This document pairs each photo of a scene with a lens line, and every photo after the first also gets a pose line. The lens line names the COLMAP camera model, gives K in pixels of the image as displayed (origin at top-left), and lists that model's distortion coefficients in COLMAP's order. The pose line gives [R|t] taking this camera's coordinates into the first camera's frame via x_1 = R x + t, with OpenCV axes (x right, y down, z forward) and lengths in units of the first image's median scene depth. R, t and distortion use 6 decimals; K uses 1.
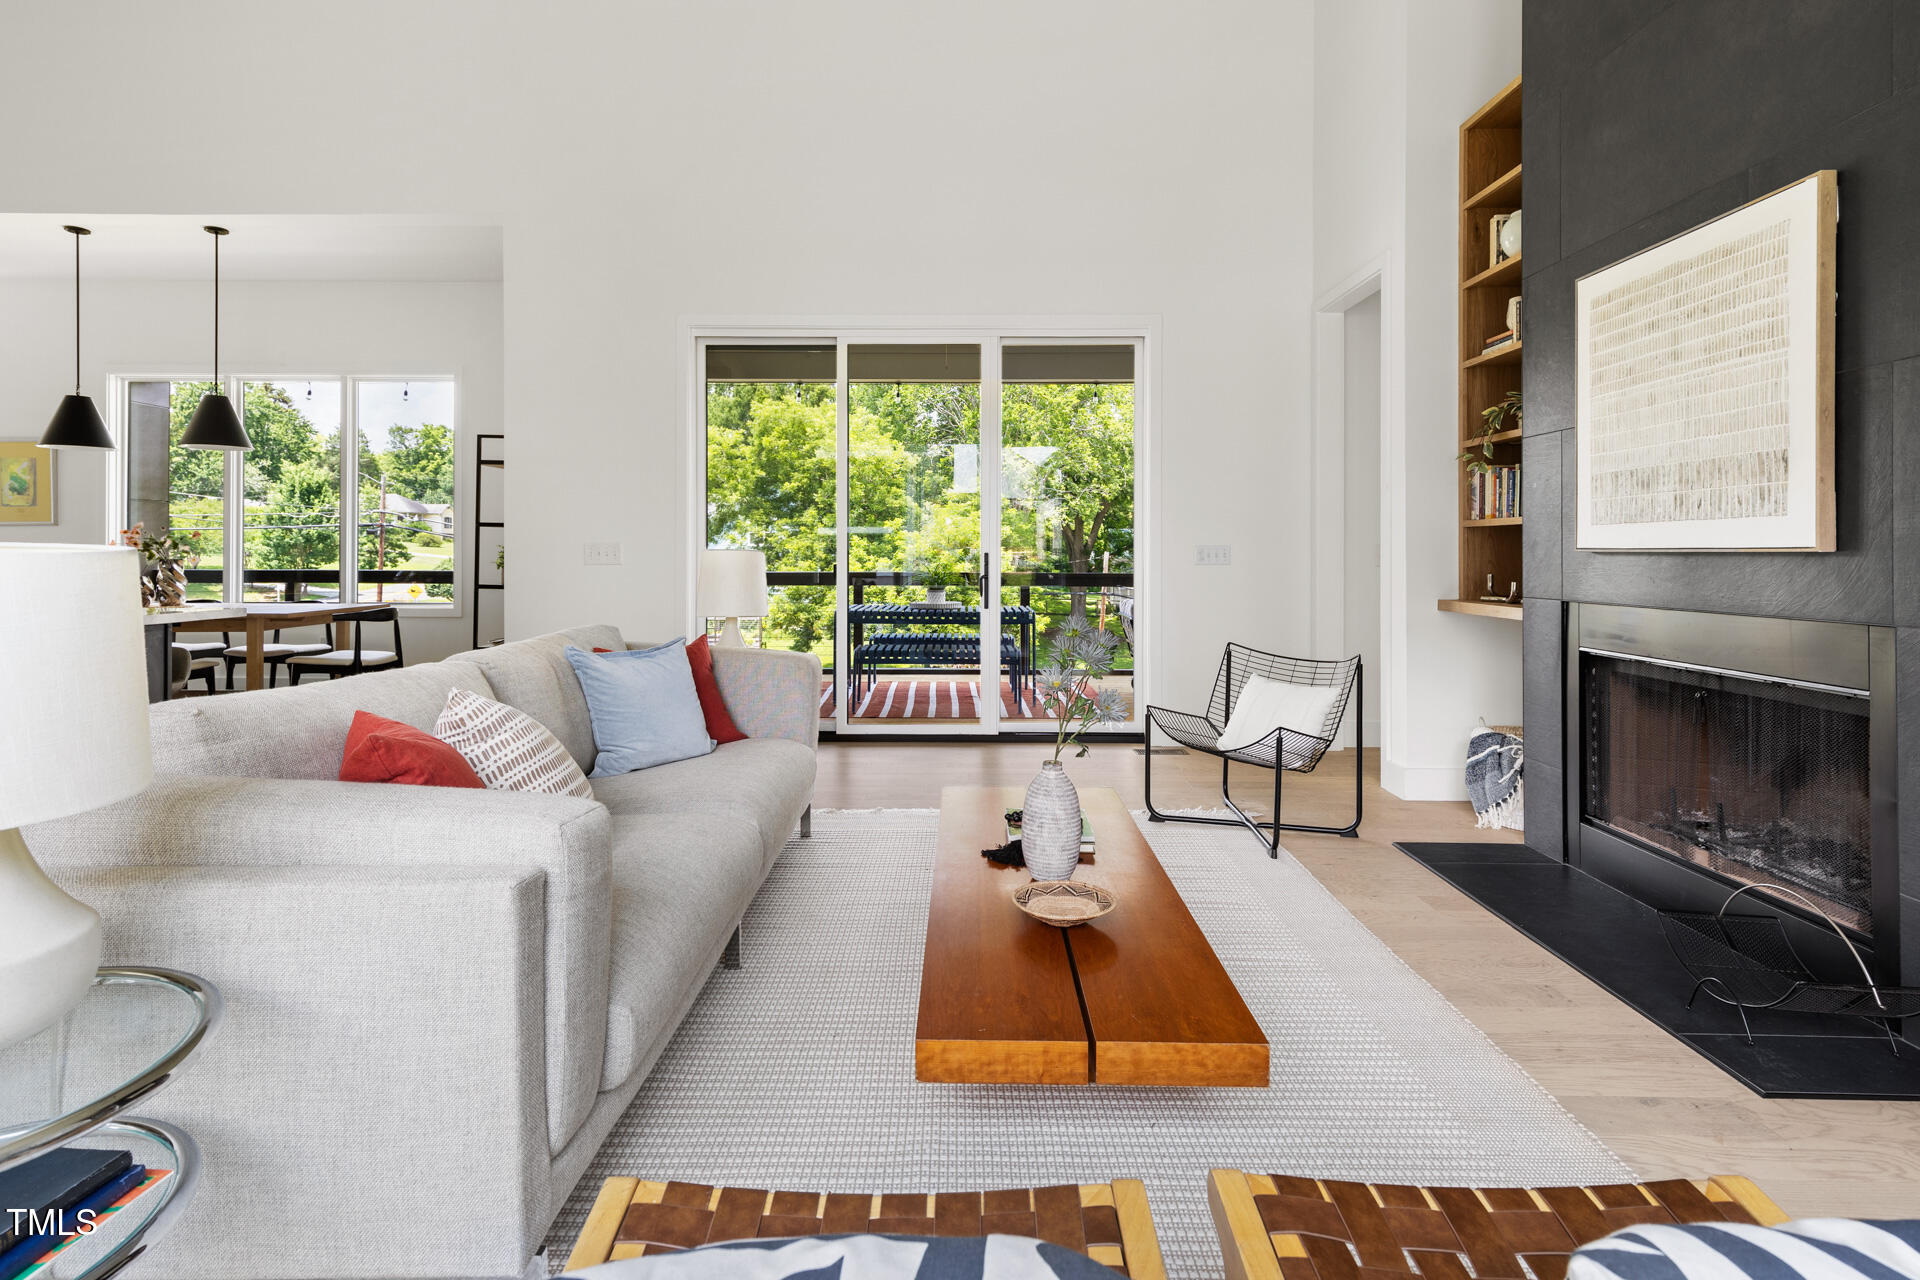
lens RADIAL K [[946.2, 0, 951.7], [0, 946.2, 556.1], [0, 0, 1]] dist [0.005602, -0.000109]
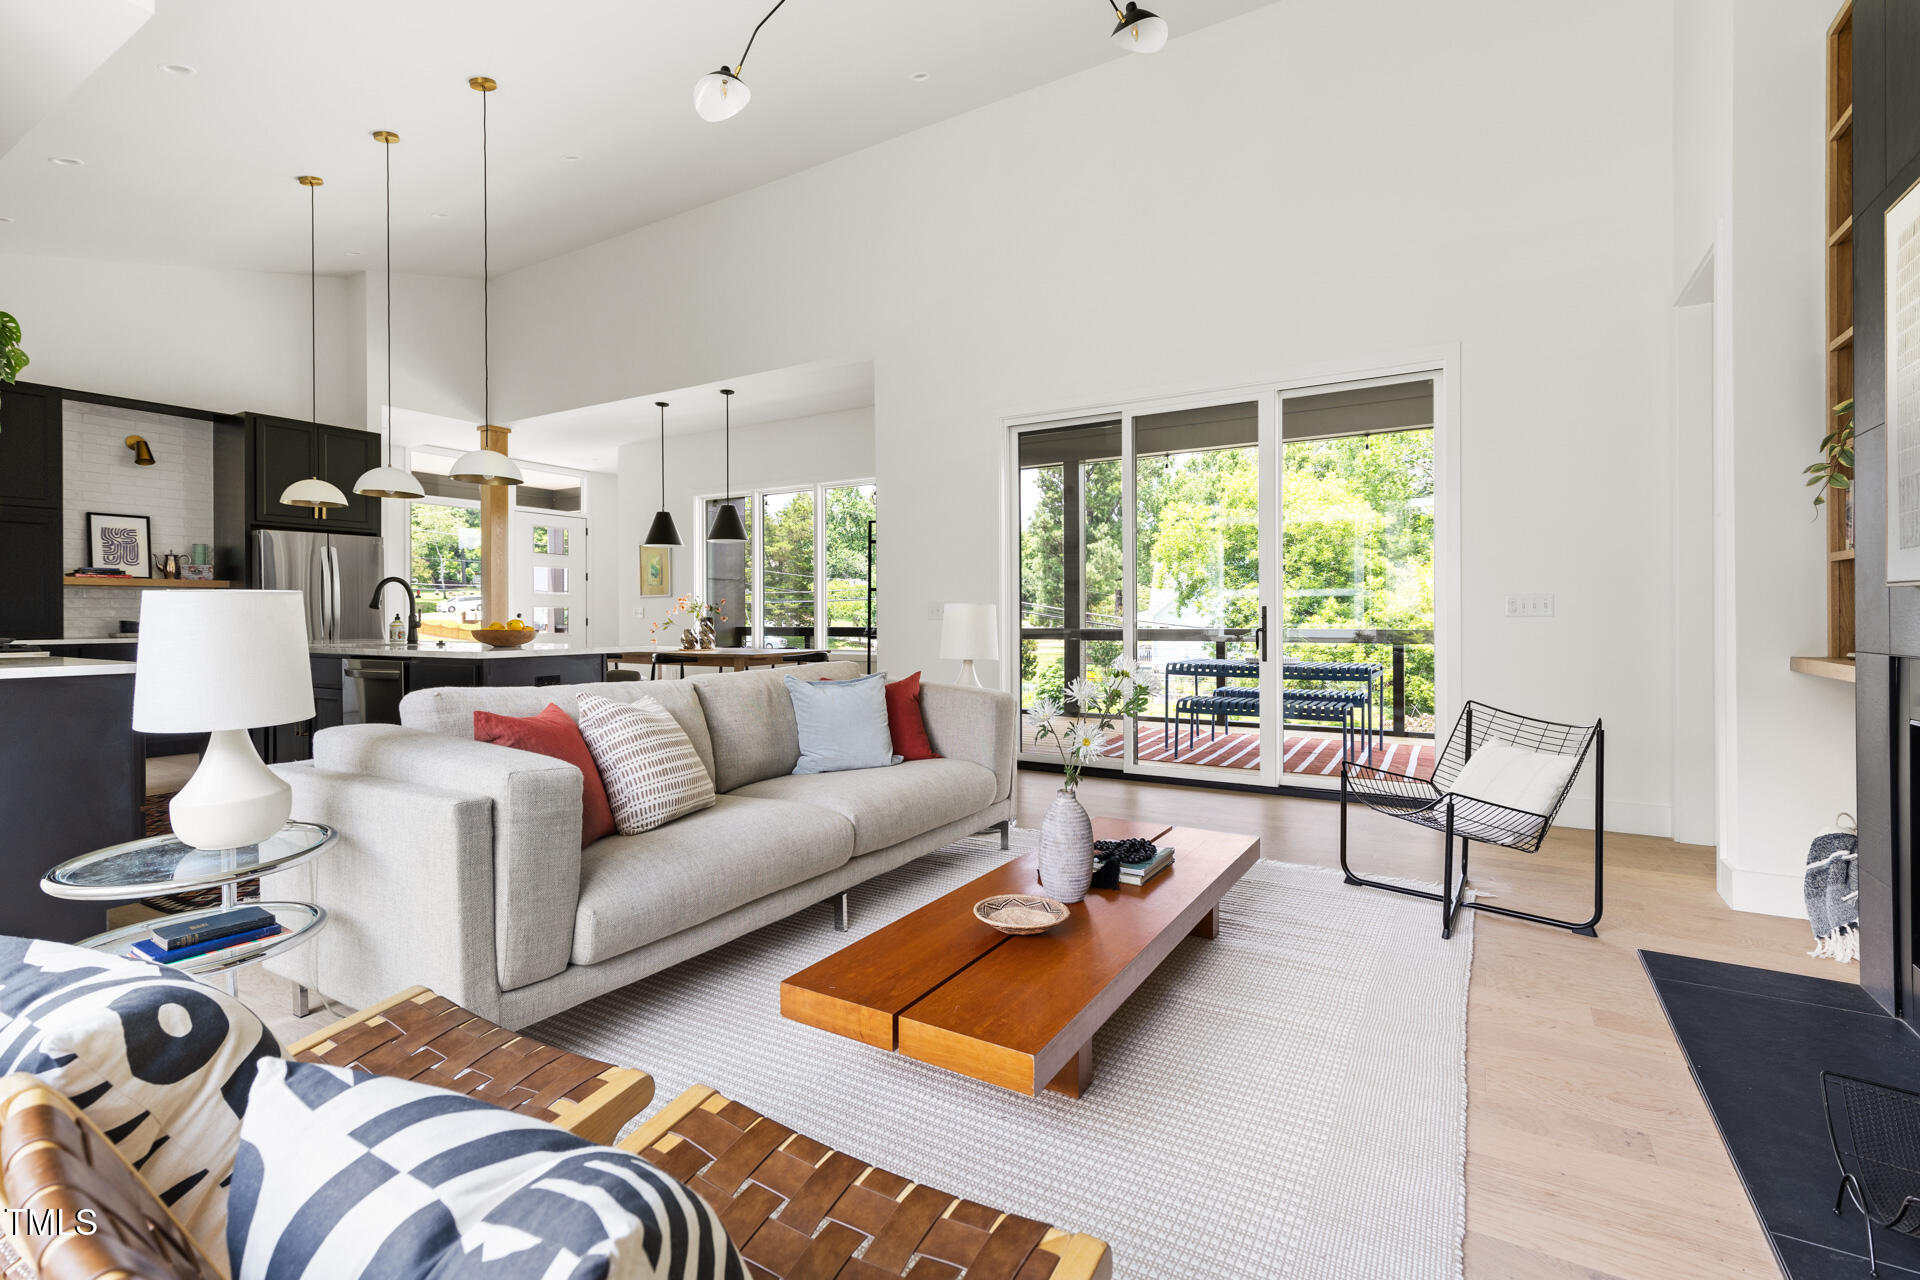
lens RADIAL K [[857.5, 0, 956.2], [0, 857.5, 621.9], [0, 0, 1]] dist [0.003506, 0.000916]
pose [[0.864616, -0.002580, -0.502427, 0.303395], [0.004020, 0.999990, 0.001784, 0.014552], [0.502418, -0.003563, 0.864618, 0.058756]]
